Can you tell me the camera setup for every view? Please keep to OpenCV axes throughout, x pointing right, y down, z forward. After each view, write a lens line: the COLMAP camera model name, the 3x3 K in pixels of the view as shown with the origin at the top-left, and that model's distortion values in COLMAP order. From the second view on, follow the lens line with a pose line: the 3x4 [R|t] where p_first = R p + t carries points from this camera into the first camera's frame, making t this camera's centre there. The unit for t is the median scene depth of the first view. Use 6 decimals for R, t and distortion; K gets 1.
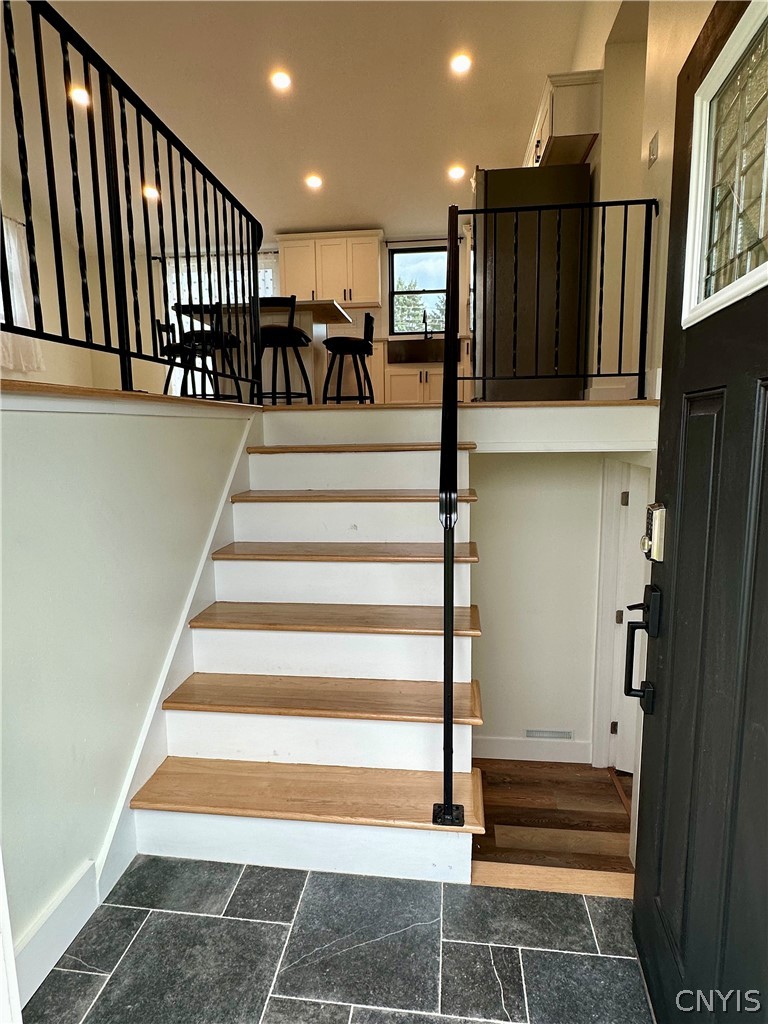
lens RADIAL K [[590.1, 0, 377.3], [0, 590.1, 510.1], [0, 0, 1]] dist [-0.003942, 0.000670]
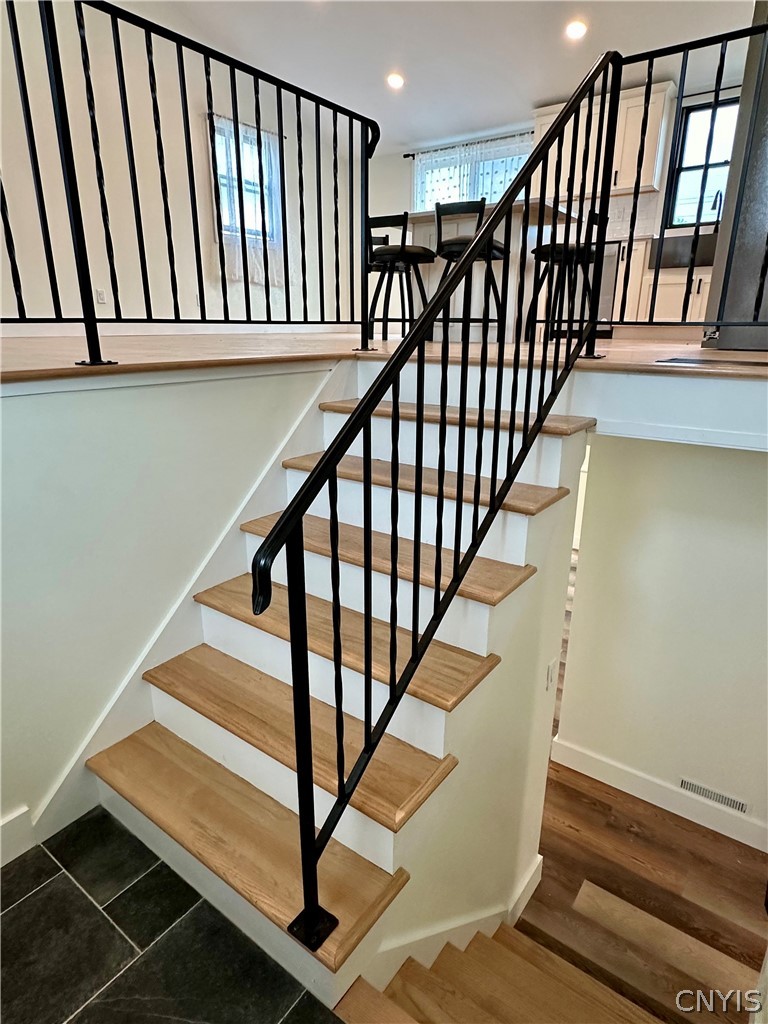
lens RADIAL K [[590.1, 0, 377.3], [0, 590.1, 510.1], [0, 0, 1]] dist [-0.003942, 0.000670]
pose [[0.869977, 0.163624, -0.465153, 0.153336], [-0.083776, 0.978671, 0.187573, -0.064421], [0.485923, -0.124216, 0.865130, 0.131064]]
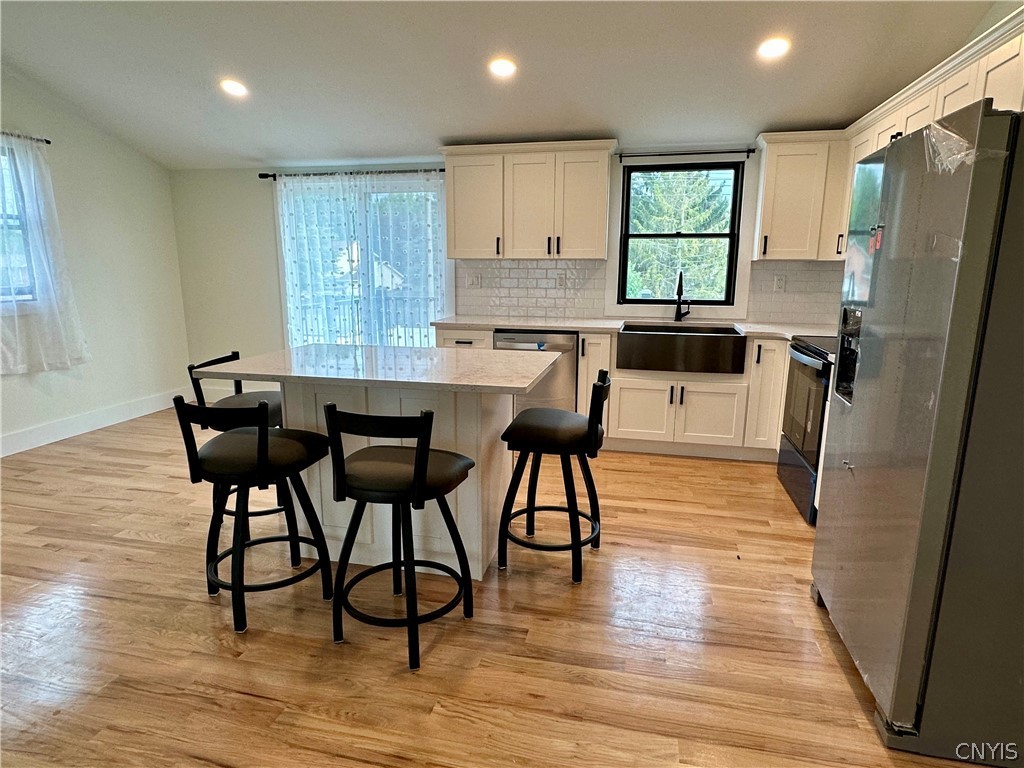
lens RADIAL K [[590.1, 0, 508.1], [0, 590.1, 386.9], [0, 0, 1]] dist [-0.003942, 0.000670]
pose [[0.993766, 0.040401, -0.103905, -0.036319], [-0.034069, 0.997493, 0.062016, -0.332529], [0.106150, -0.058090, 0.992652, 0.494567]]
